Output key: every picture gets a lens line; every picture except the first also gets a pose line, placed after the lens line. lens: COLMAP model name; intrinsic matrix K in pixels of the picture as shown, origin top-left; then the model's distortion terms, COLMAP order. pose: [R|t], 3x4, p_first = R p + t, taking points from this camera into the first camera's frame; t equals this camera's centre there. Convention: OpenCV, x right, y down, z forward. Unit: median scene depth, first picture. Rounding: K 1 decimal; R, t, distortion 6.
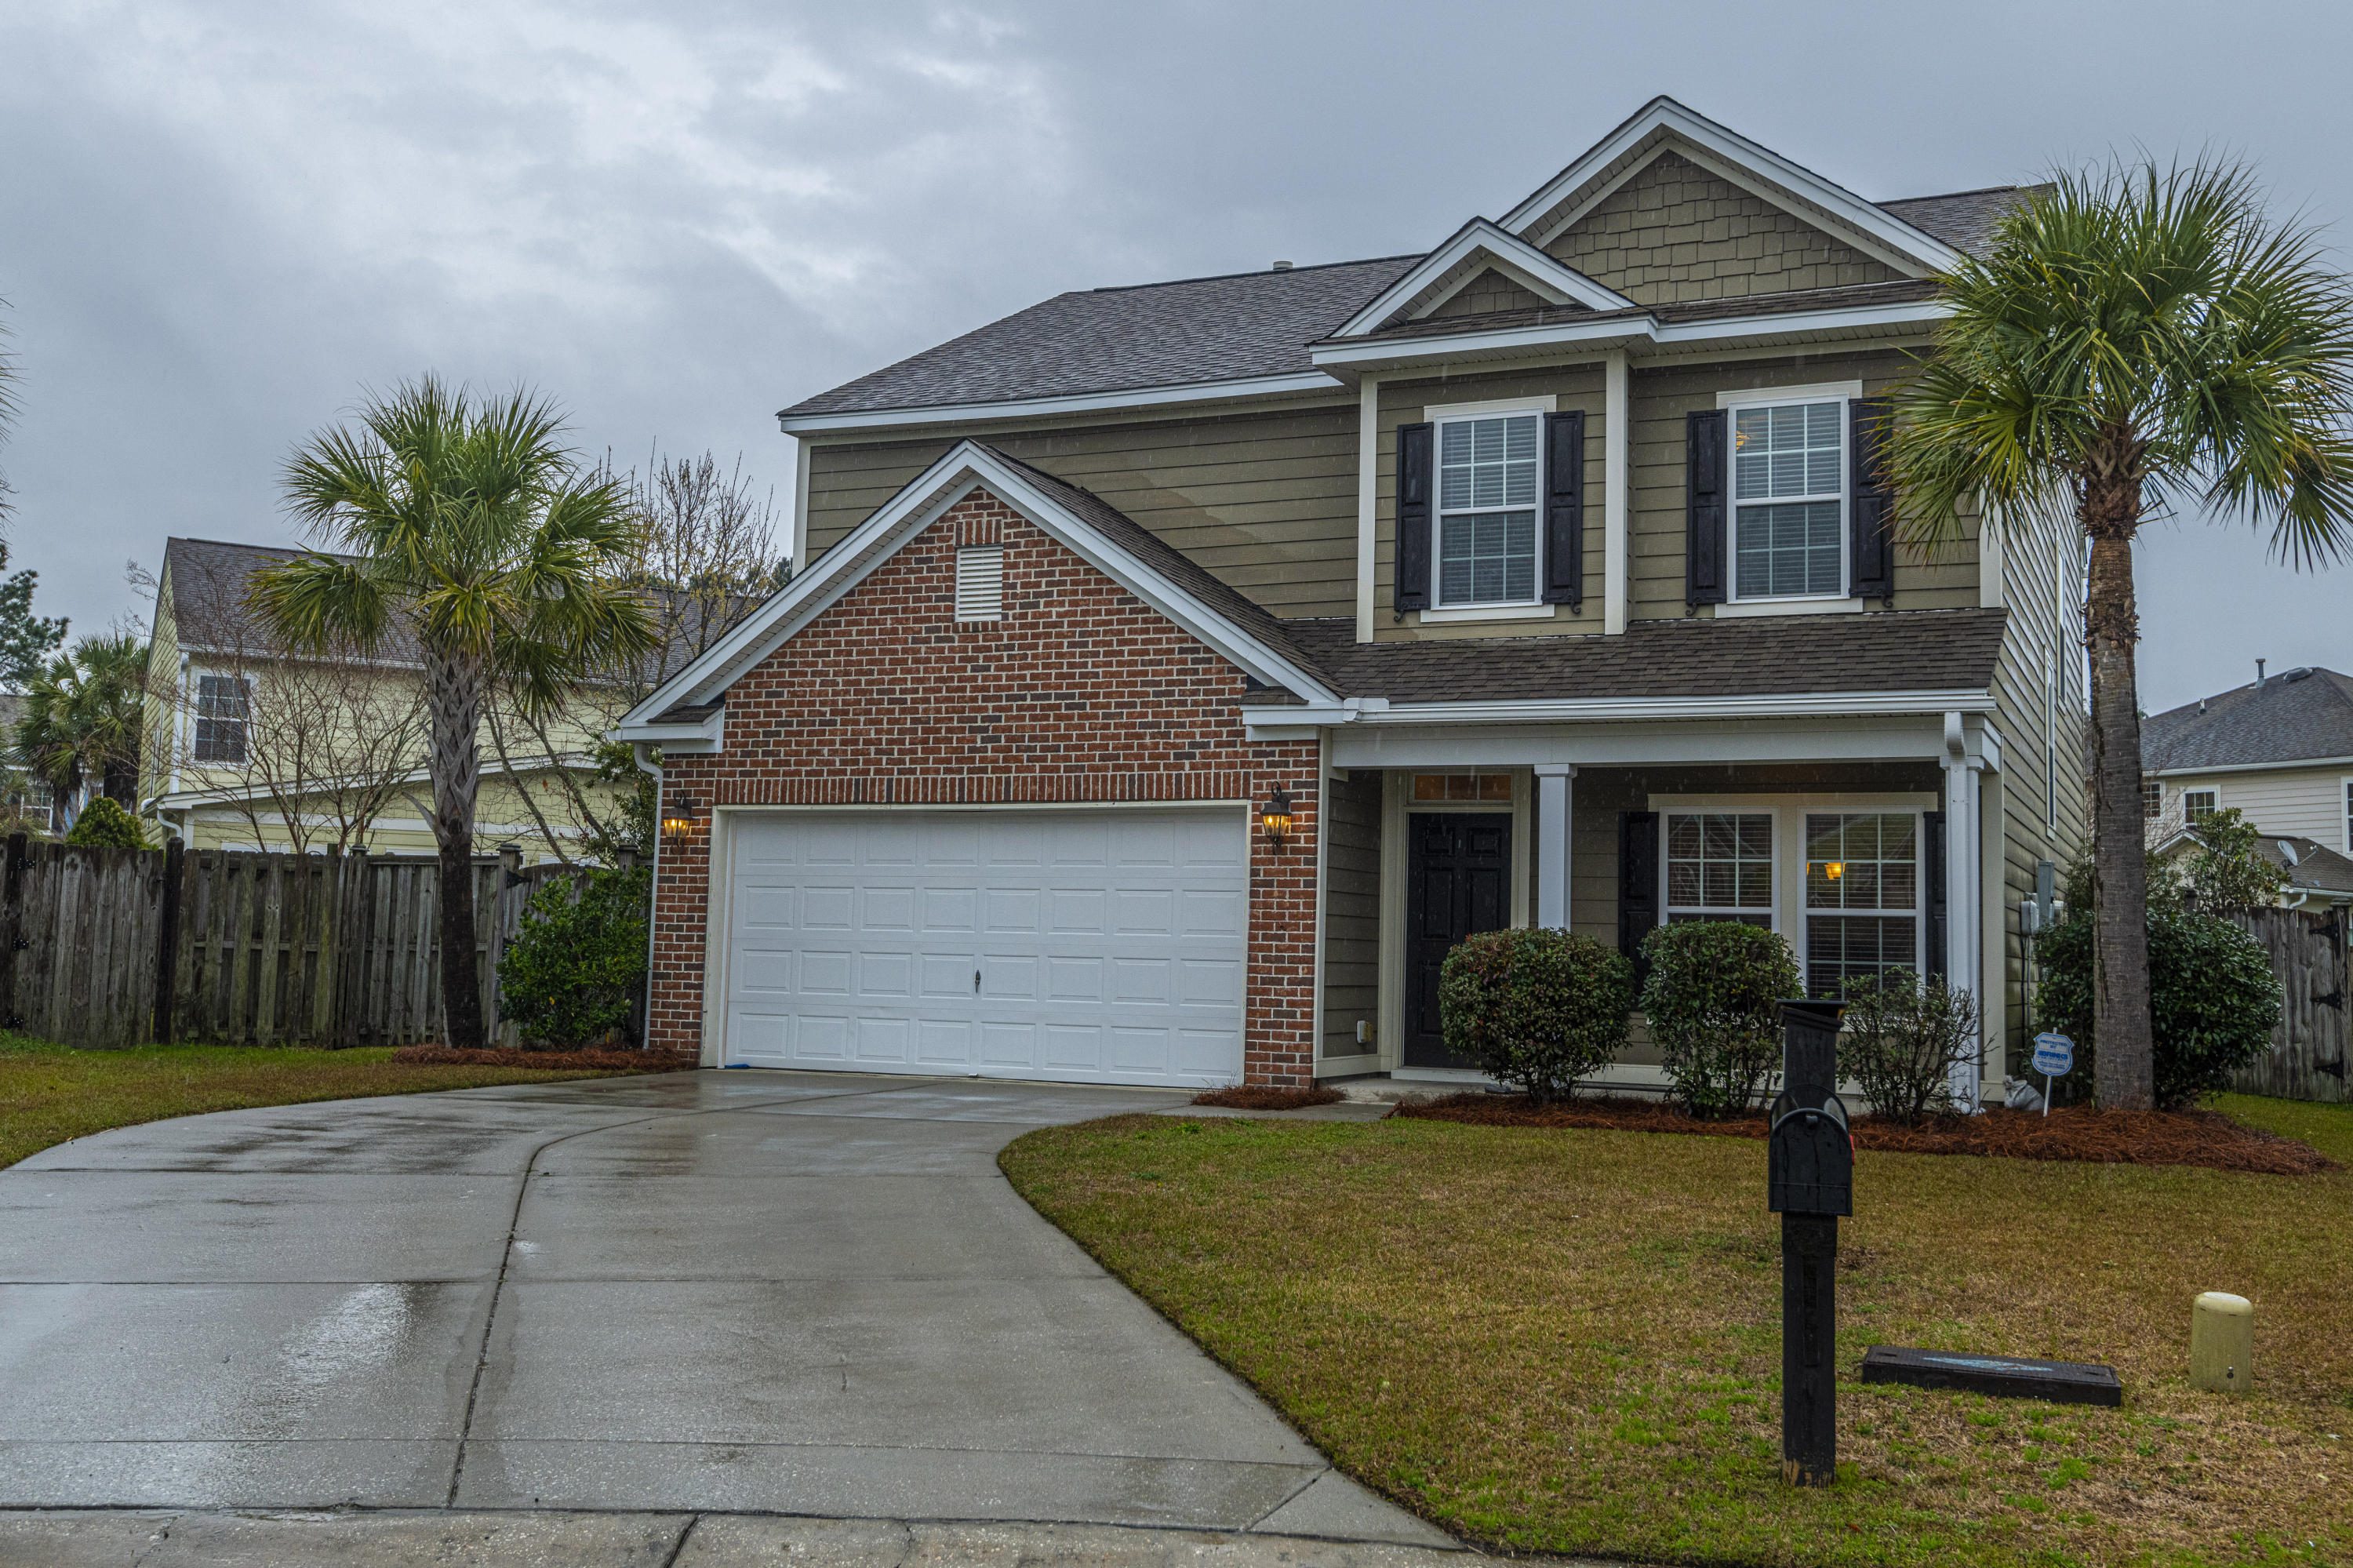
lens RADIAL K [[2270.4, 0, 1176.5], [0, 2270.4, 784.0], [0, 0, 1]] dist [-0.069159, 0.181154]
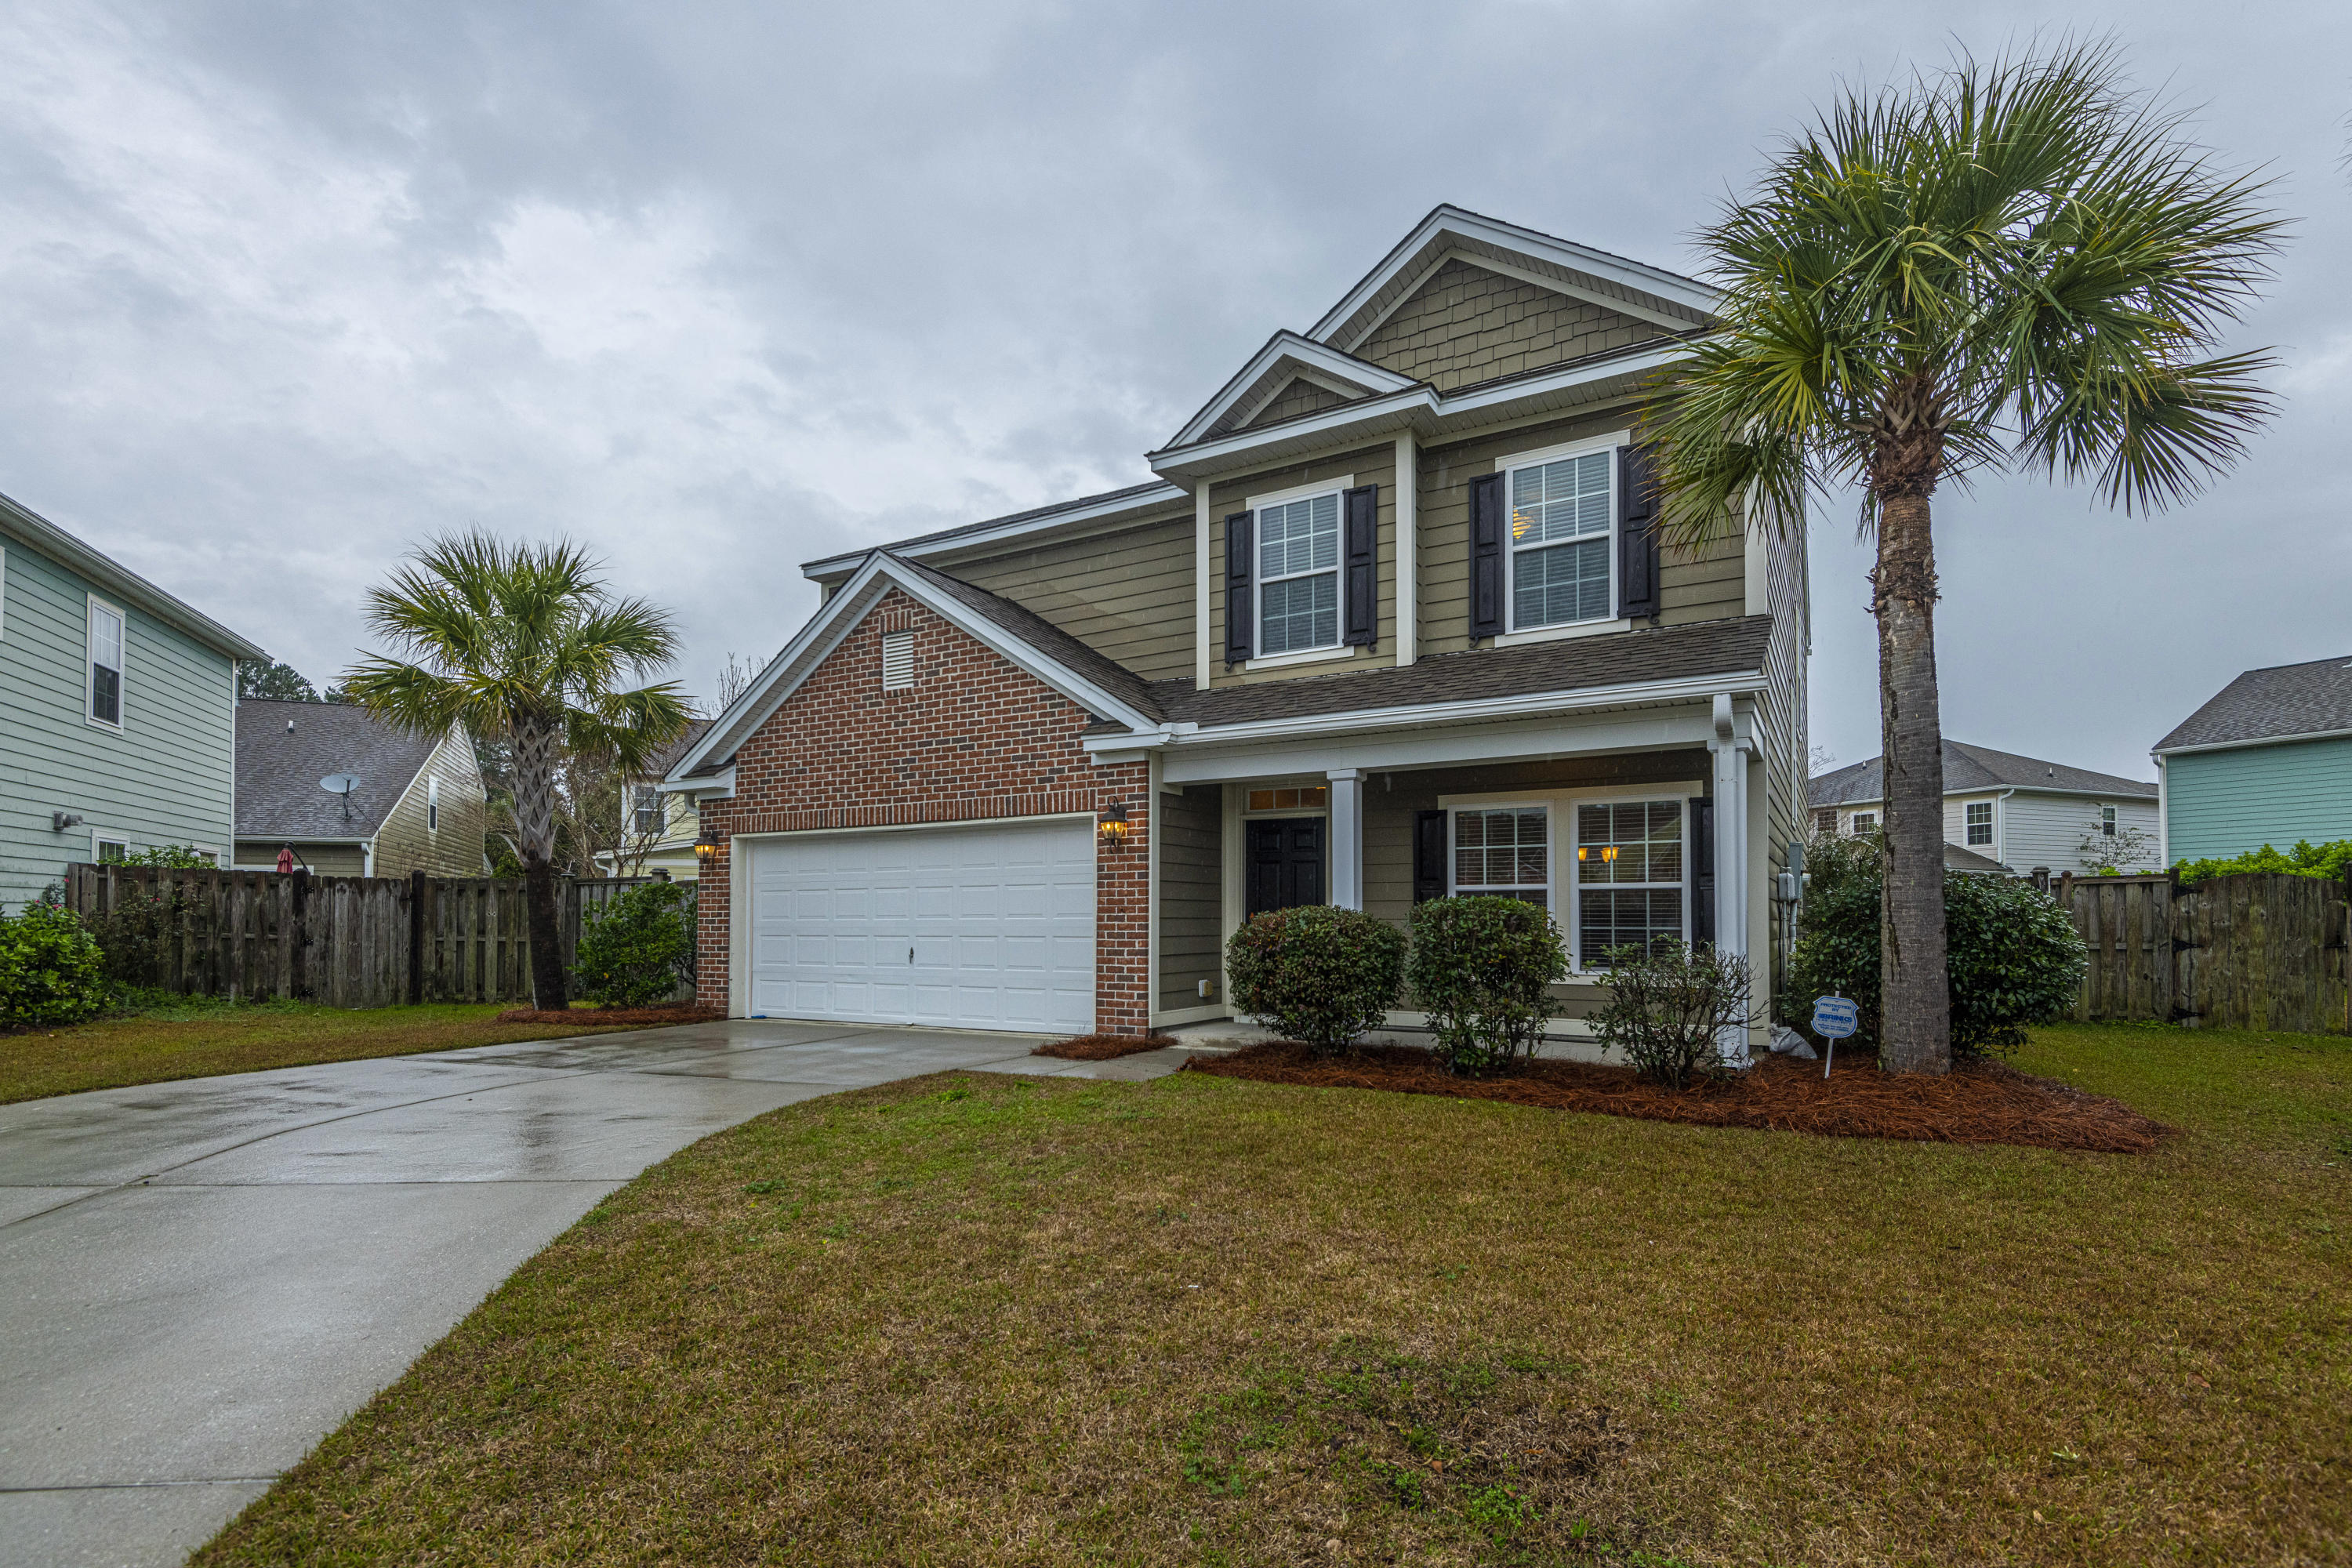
lens RADIAL K [[807.2, 0, 1173.9], [0, 807.2, 910.0], [0, 0, 1]] dist [0.001854, -0.000015]
pose [[0.971457, -0.024087, -0.235988, 0.181248], [0.039344, 0.997413, 0.060160, 0.036707], [0.233928, -0.067727, 0.969892, 0.566017]]
